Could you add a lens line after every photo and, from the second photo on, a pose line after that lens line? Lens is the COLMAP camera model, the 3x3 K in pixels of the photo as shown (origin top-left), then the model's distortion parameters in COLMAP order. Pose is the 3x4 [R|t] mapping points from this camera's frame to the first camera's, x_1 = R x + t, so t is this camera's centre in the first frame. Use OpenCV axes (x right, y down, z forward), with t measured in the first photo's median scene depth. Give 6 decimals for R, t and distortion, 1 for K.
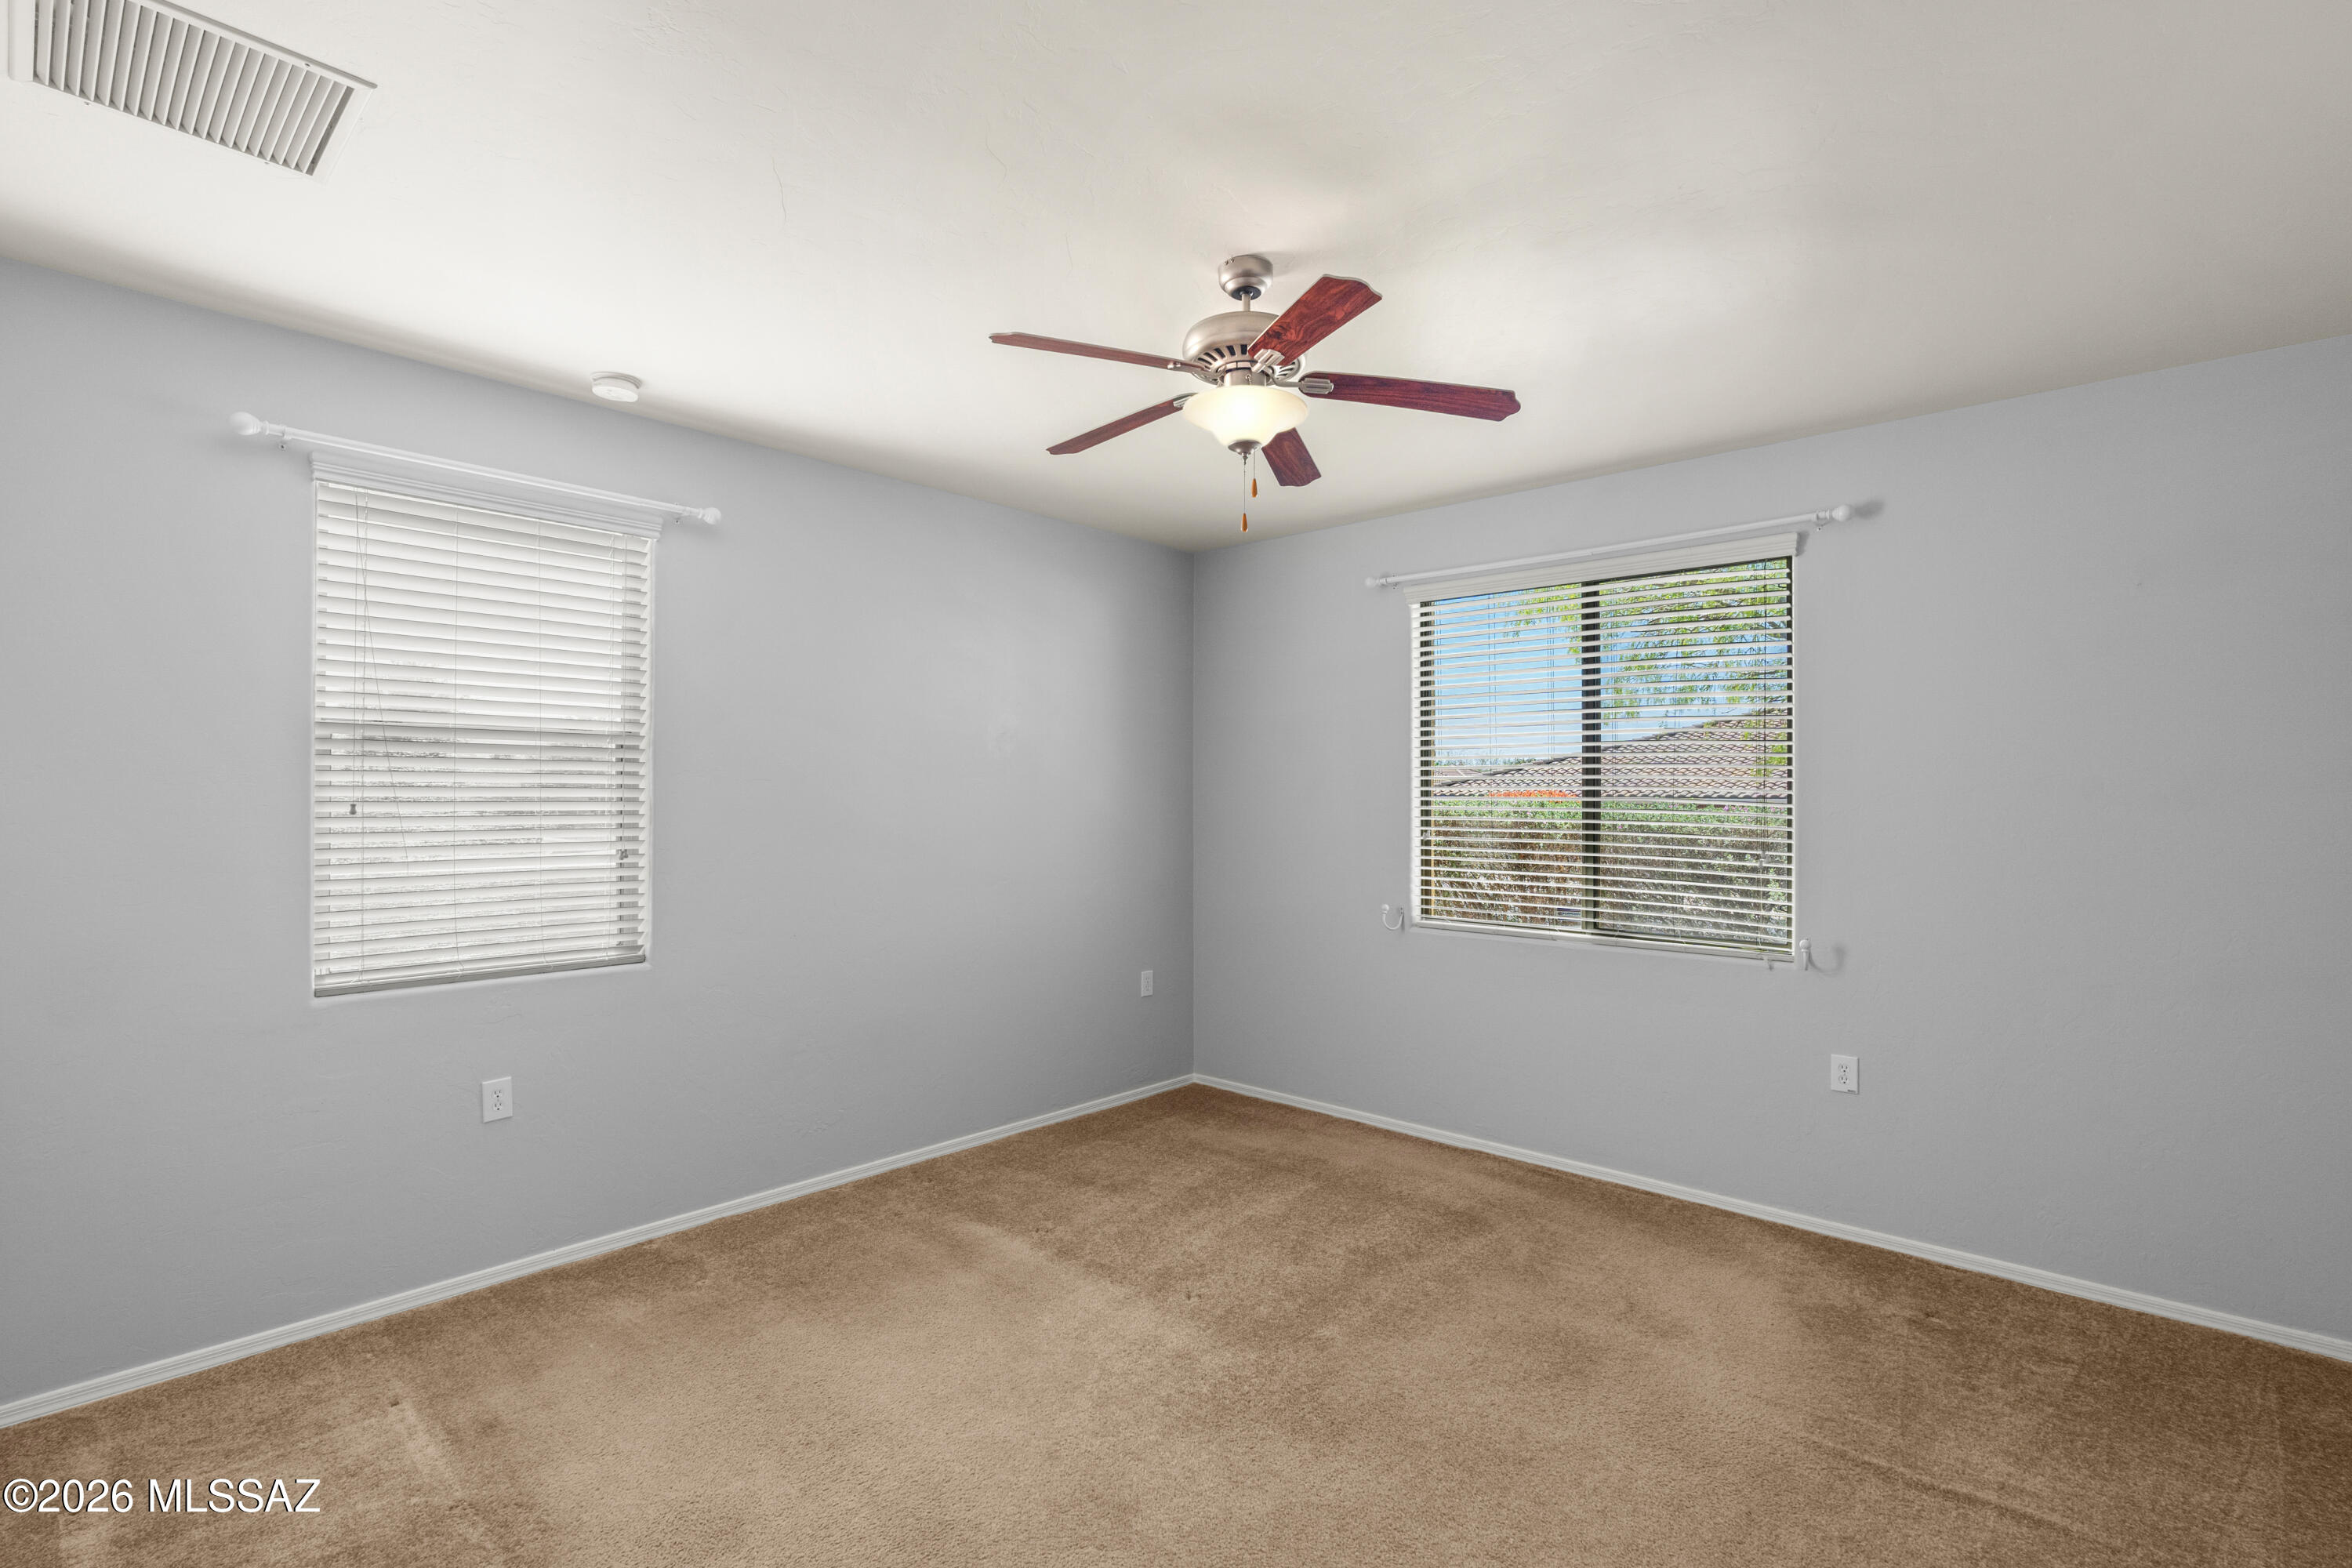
lens RADIAL K [[1022.3, 0, 1164.0], [0, 1022.3, 787.4], [0, 0, 1]] dist [-0.006263, 0.000005]
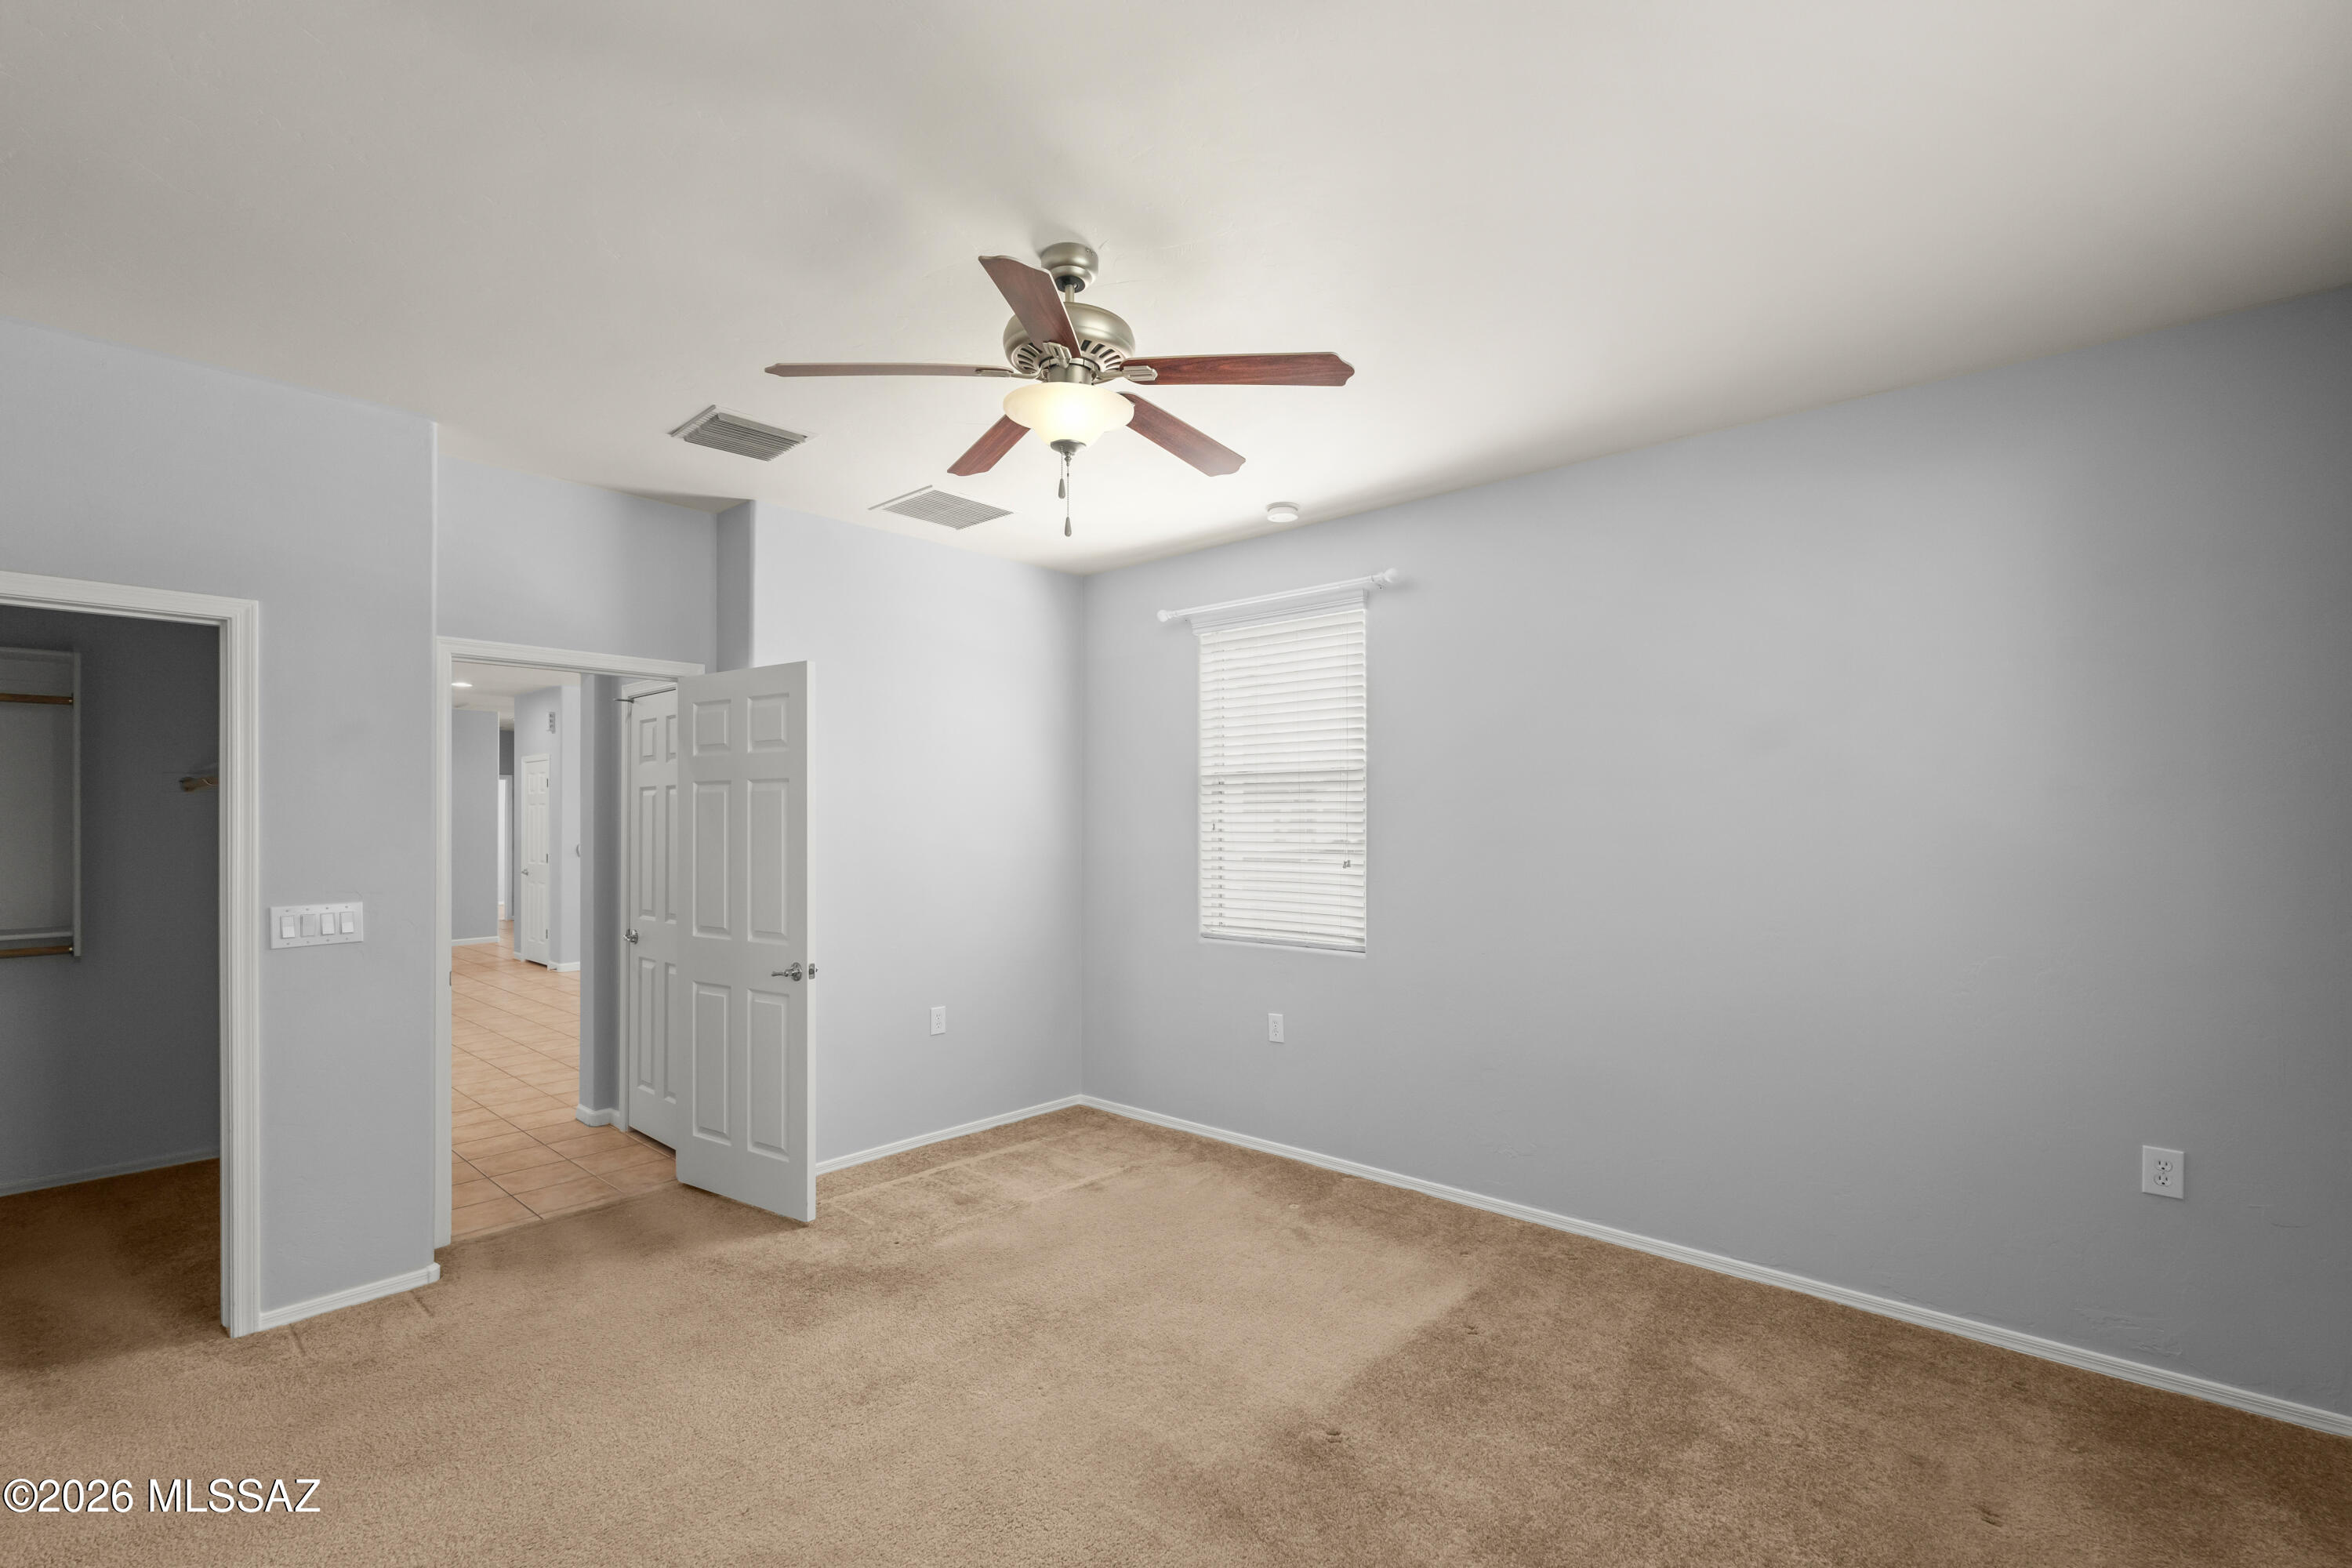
lens RADIAL K [[1042.1, 0, 1168.5], [0, 1042.1, 807.9], [0, 0, 1]] dist [-0.004570, 0.000176]
pose [[0.023280, -0.010613, -0.999673, 0.755996], [0.022607, 0.999694, -0.010087, 0.004372], [0.999473, -0.022364, 0.023513, 0.748632]]
